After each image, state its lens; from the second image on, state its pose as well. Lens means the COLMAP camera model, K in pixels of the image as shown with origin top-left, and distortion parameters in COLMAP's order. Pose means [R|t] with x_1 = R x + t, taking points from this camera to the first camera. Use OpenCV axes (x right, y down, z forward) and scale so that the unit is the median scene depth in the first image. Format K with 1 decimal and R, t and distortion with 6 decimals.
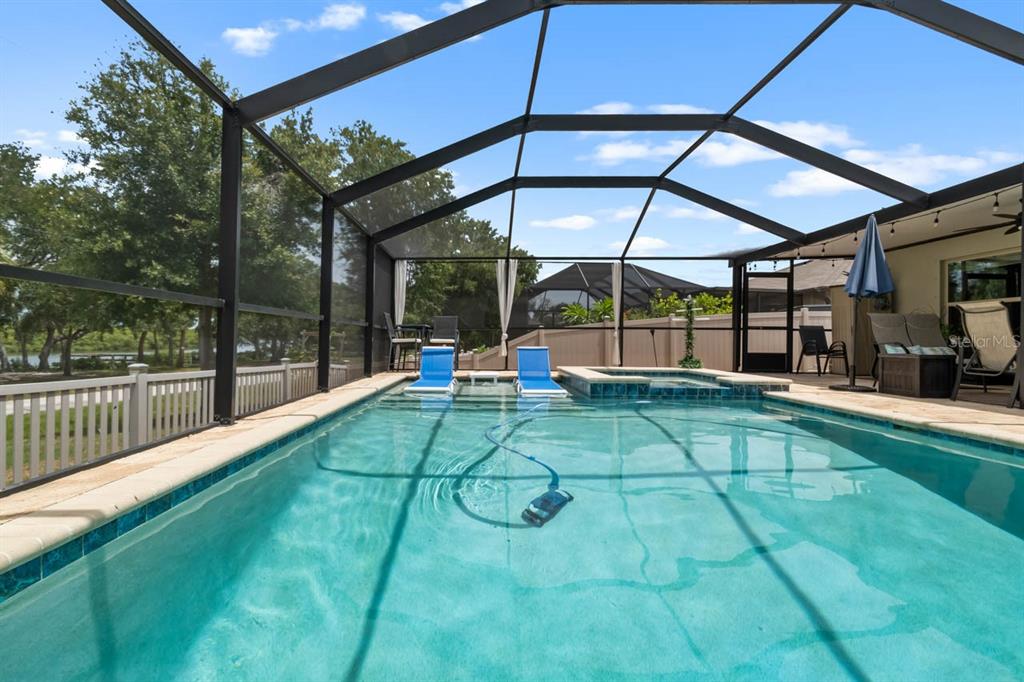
lens RADIAL K [[463.7, 0, 499.0], [0, 463.7, 338.8], [0, 0, 1]] dist [0.002755, -0.001507]
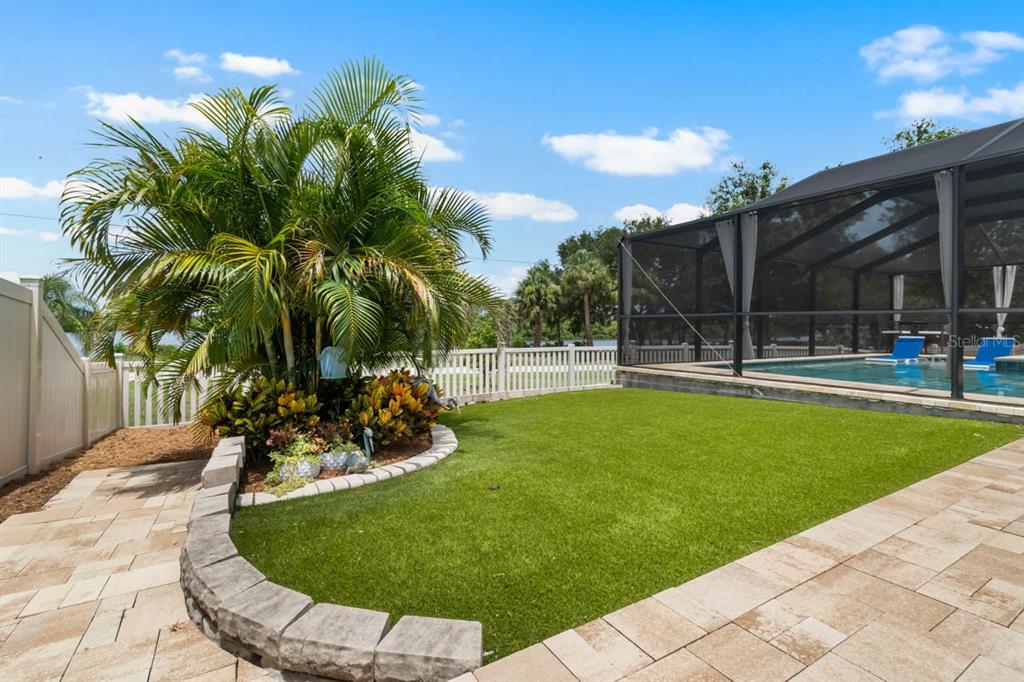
lens RADIAL K [[463.7, 0, 508.5], [0, 463.7, 326.4], [0, 0, 1]] dist [0.002755, -0.001507]
pose [[0.486349, -0.001012, -0.873764, 0.463295], [0.002817, 0.999996, 0.000410, -0.017591], [0.873760, -0.002661, 0.486350, -0.756999]]
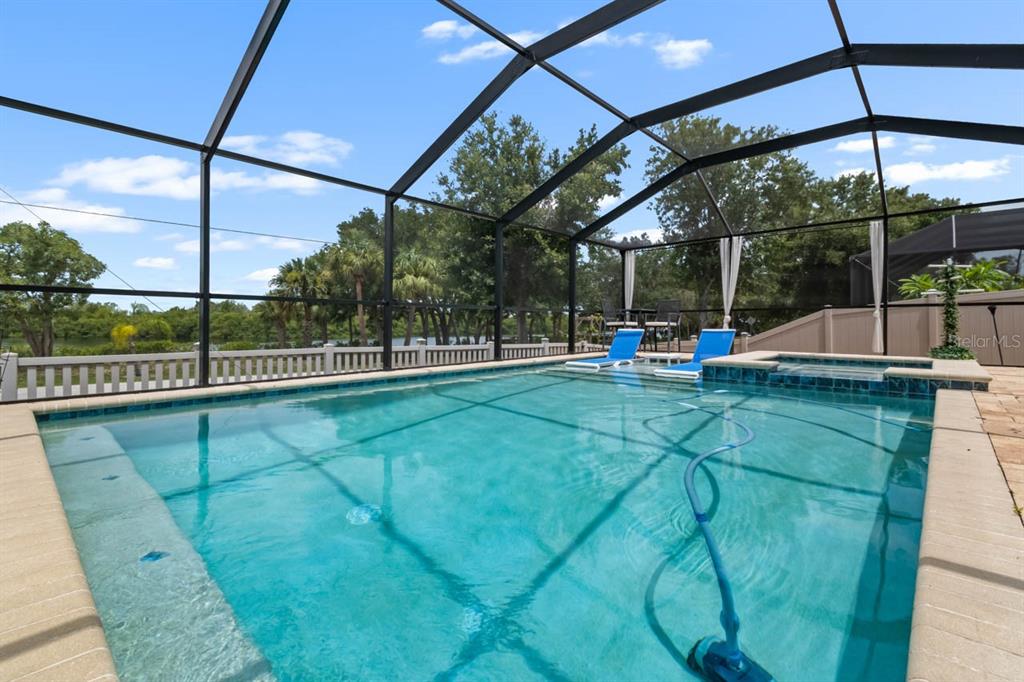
lens RADIAL K [[463.7, 0, 517.7], [0, 463.7, 322.4], [0, 0, 1]] dist [0.002755, -0.001507]
pose [[0.740629, -0.008382, -0.671861, 0.339022], [0.008107, 0.999961, -0.003539, 0.002614], [0.671865, -0.002825, 0.740668, 0.008404]]
